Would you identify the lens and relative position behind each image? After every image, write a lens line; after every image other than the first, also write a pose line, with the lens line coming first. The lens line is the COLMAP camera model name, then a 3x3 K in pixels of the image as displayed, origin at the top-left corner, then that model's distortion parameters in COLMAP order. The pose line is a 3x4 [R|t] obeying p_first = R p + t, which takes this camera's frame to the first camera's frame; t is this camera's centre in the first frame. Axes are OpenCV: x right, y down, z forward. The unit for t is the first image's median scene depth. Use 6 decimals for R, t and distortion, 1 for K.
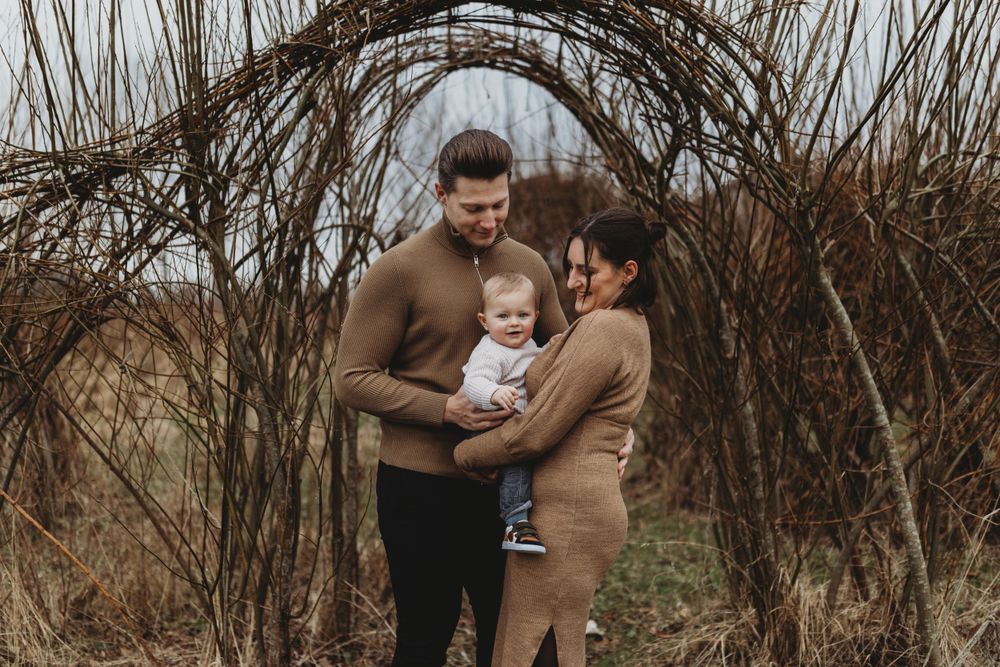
lens RADIAL K [[1095.9, 0, 506.1], [0, 1095.9, 338.8], [0, 0, 1]] dist [0.003892, 0.000224]
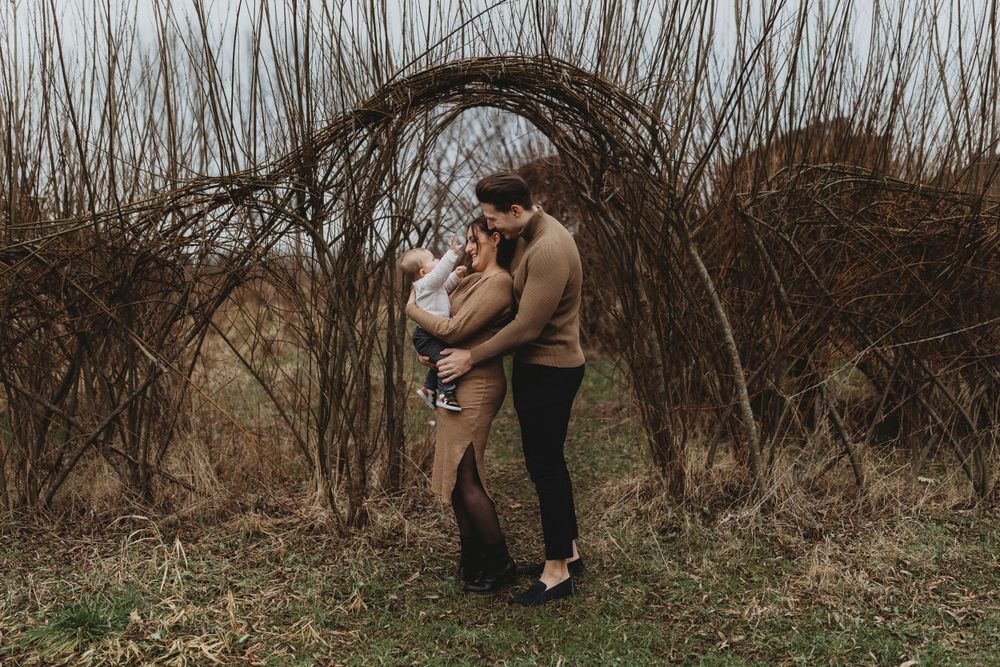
lens RADIAL K [[950.5, 0, 505.1], [0, 950.5, 335.6], [0, 0, 1]] dist [0.002085, 0.003569]
pose [[0.999781, -0.004051, -0.020551, 0.038698], [0.004812, 0.999299, 0.037133, 0.015240], [0.020386, -0.037224, 0.999099, -0.373333]]
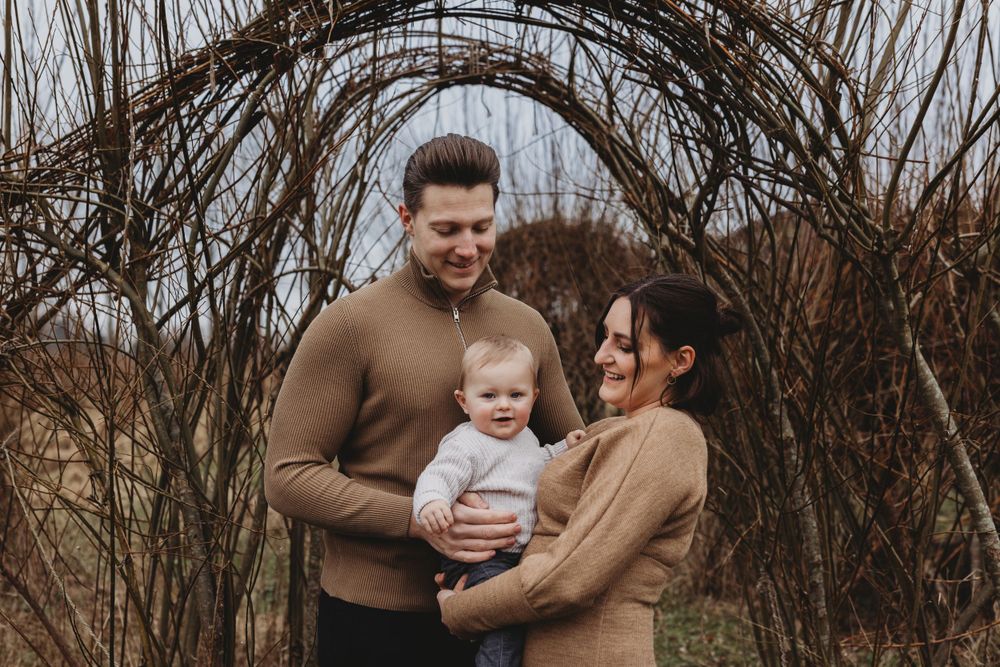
lens RADIAL K [[1180.1, 0, 486.4], [0, 1180.1, 329.1], [0, 0, 1]] dist [0.005640, -0.007478]
pose [[0.999797, 0.008001, -0.018465, 0.003125], [-0.008994, 0.998483, -0.054329, -0.014136], [0.018003, 0.054484, 0.998352, 0.140376]]
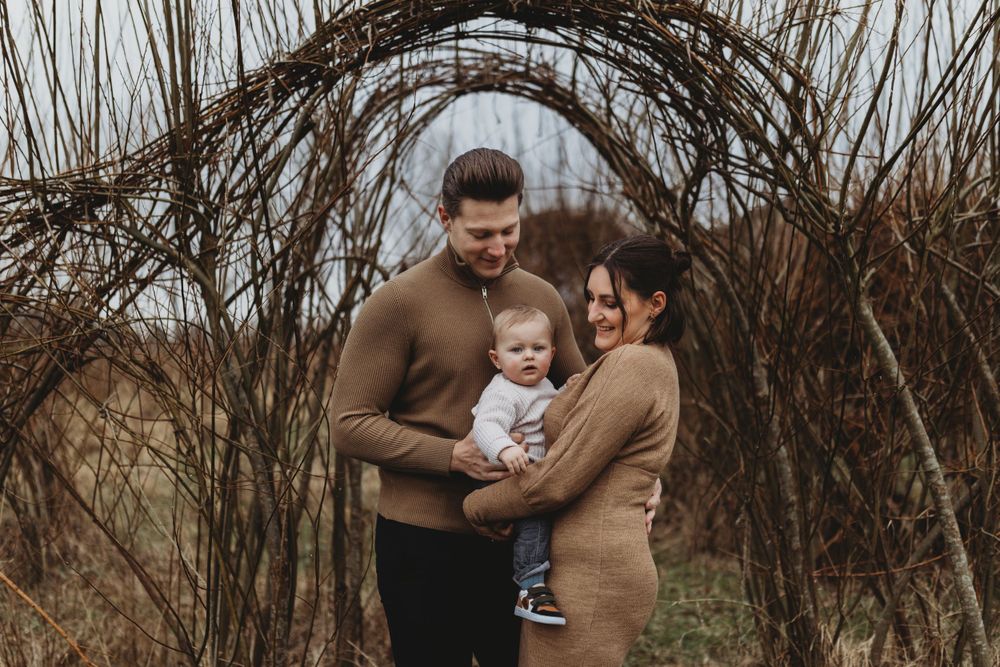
lens RADIAL K [[1118.4, 0, 502.7], [0, 1118.4, 329.0], [0, 0, 1]] dist [0.003015, -0.001140]
pose [[0.999897, -0.007096, -0.012486, -0.002511], [0.006563, 0.999087, -0.042206, -0.001099], [0.012774, 0.042120, 0.999031, 0.053065]]
